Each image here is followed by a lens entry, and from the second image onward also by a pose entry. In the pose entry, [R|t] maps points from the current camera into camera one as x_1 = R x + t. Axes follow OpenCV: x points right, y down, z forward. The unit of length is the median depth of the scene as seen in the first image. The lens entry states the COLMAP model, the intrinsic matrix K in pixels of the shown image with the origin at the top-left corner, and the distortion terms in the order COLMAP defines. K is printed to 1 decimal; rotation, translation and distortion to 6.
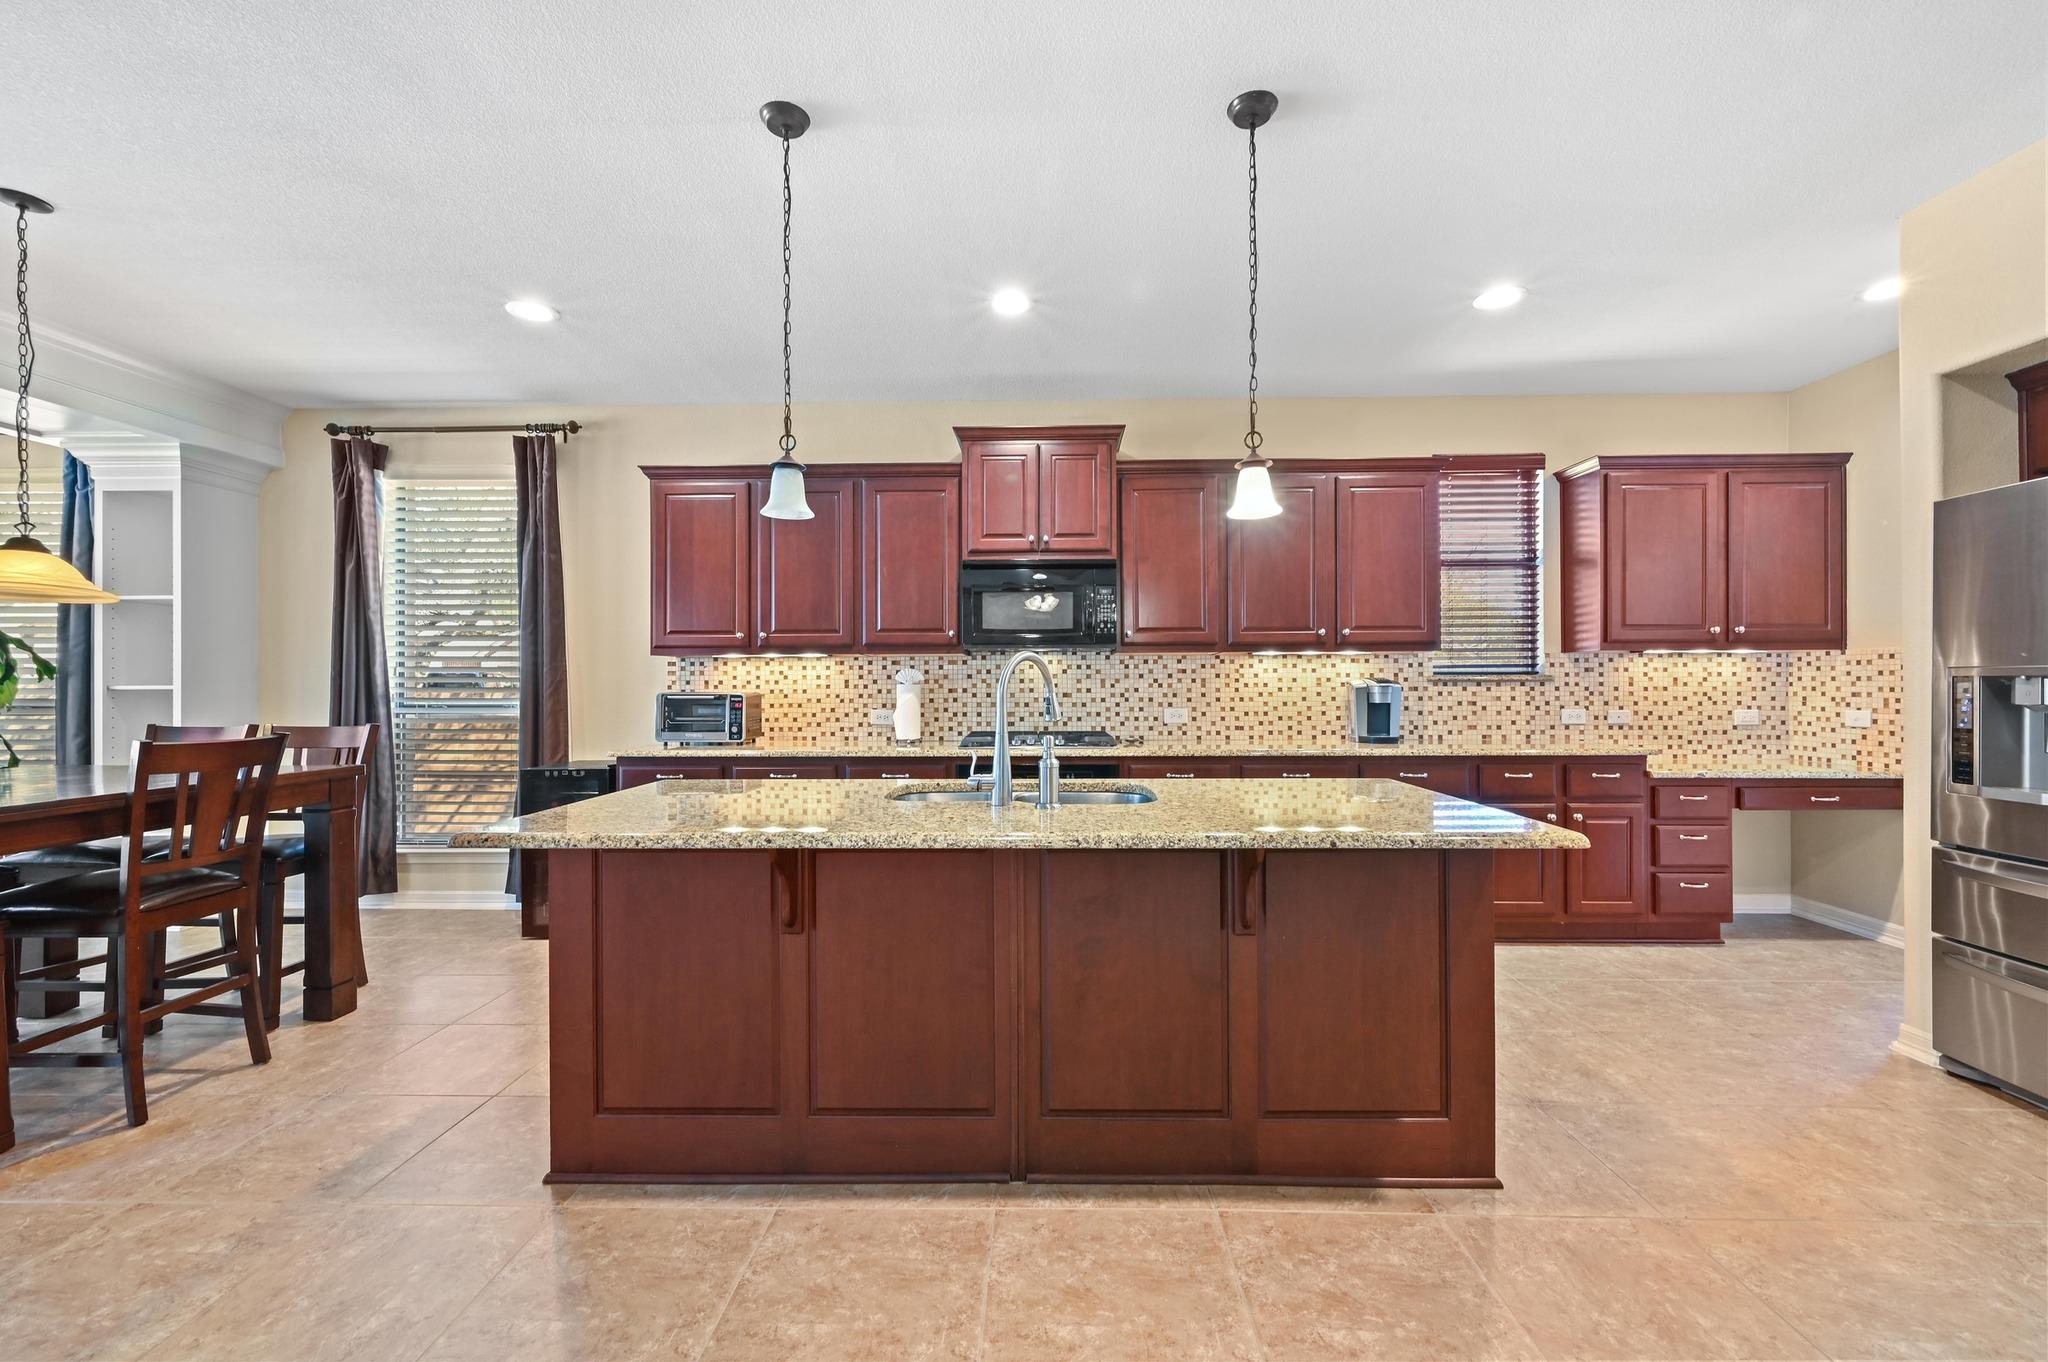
lens RADIAL K [[821.0, 0, 1025.3], [0, 821.0, 694.9], [0, 0, 1]] dist [0.002442, 0.002695]
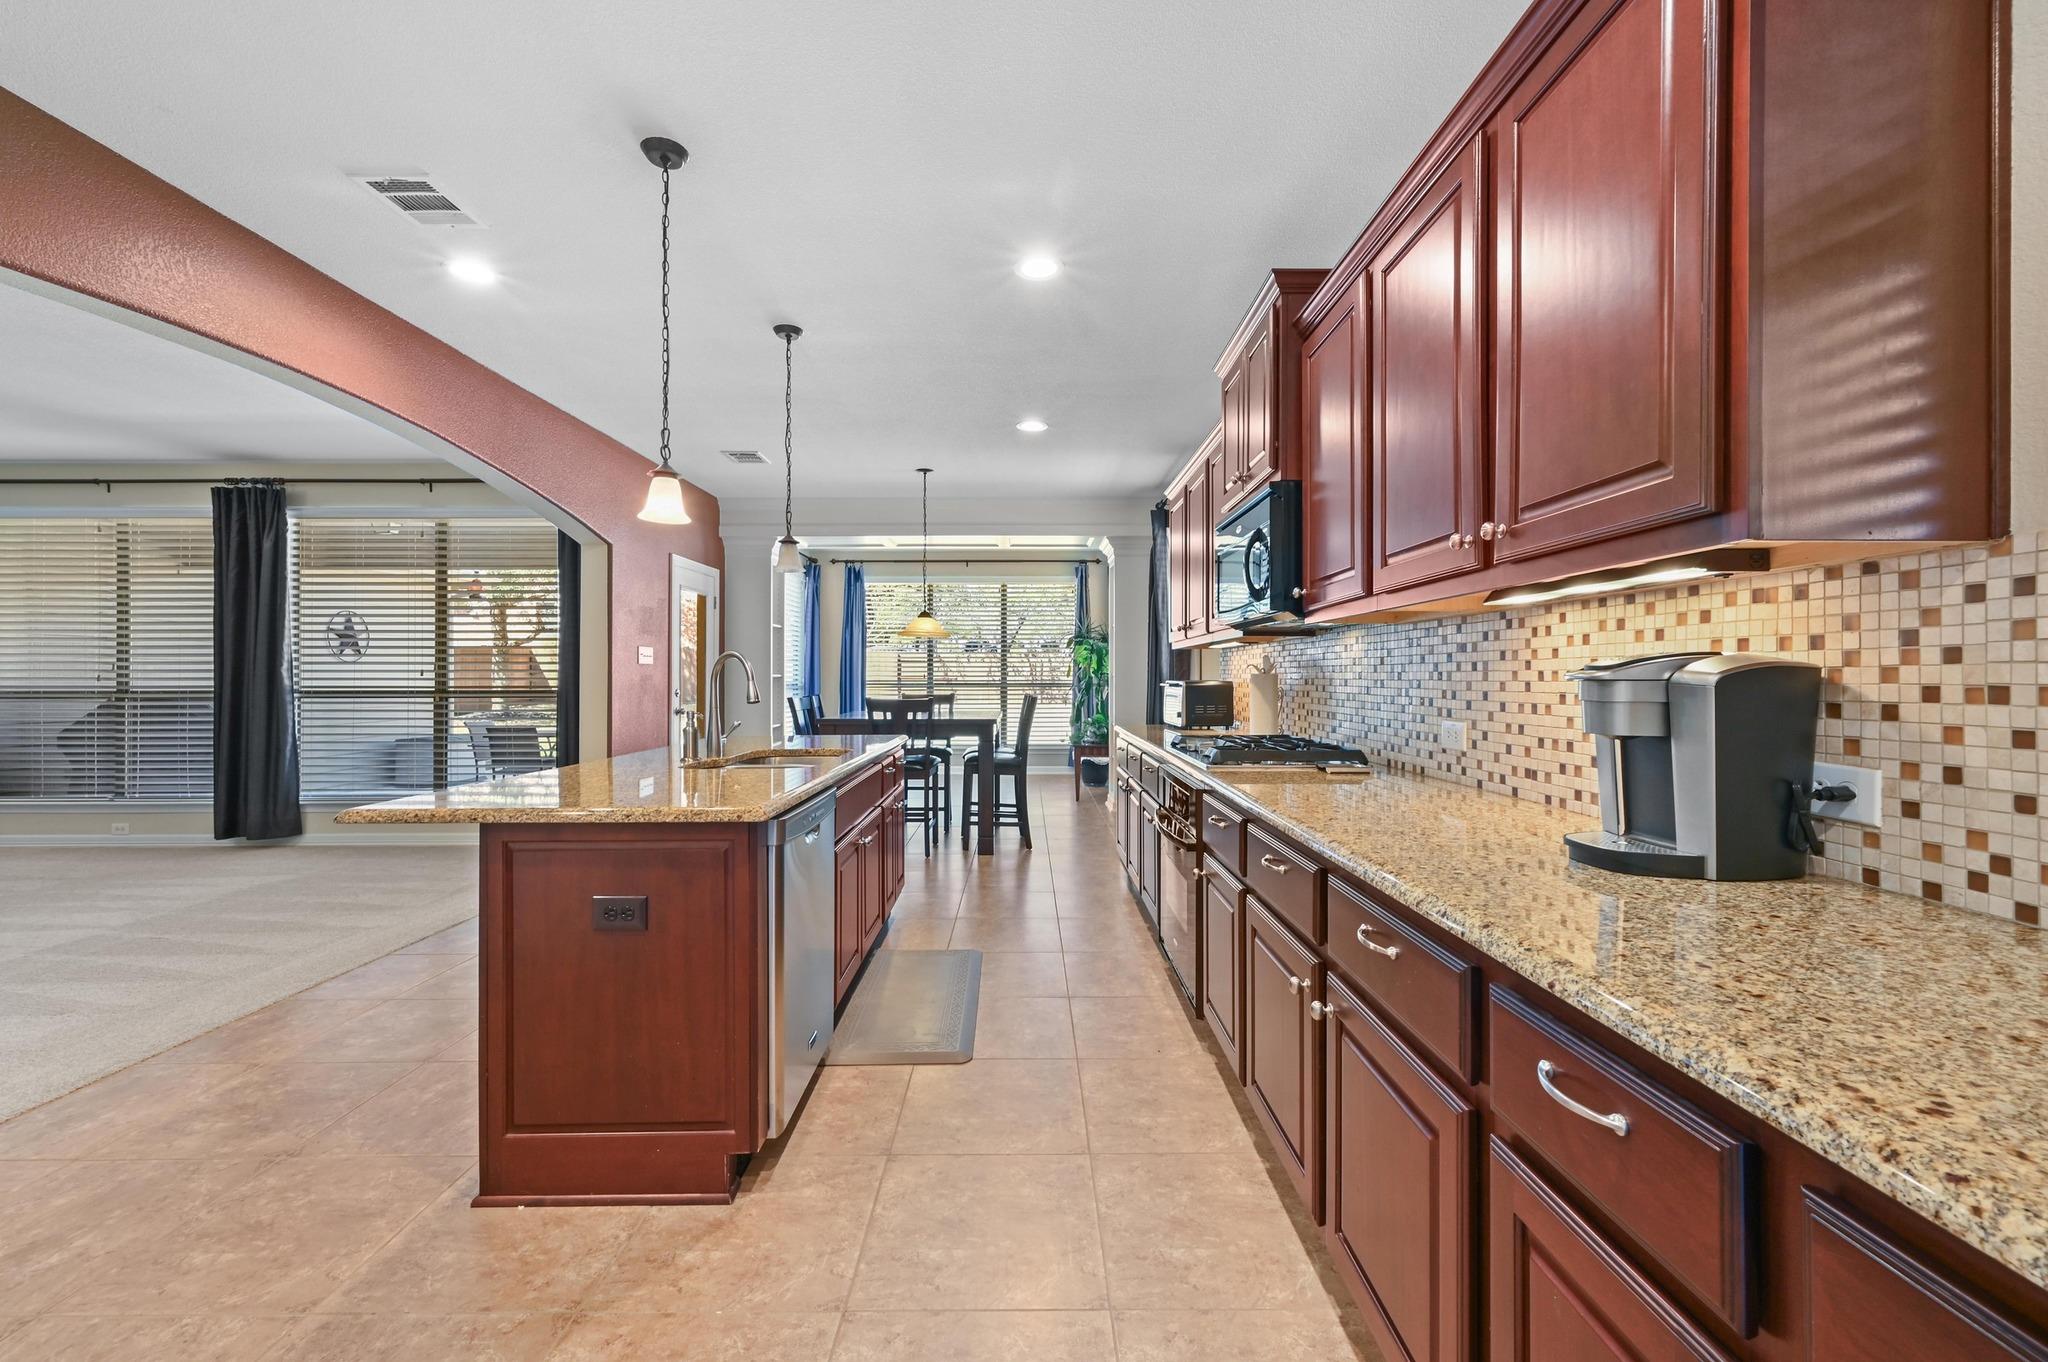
lens RADIAL K [[821.0, 0, 1025.5], [0, 821.0, 677.1], [0, 0, 1]] dist [0.002442, 0.002695]
pose [[0.031333, 0.005407, -0.999494, 0.696291], [-0.012969, 0.999903, 0.005003, -0.009962], [0.999425, 0.012806, 0.031400, 0.724097]]
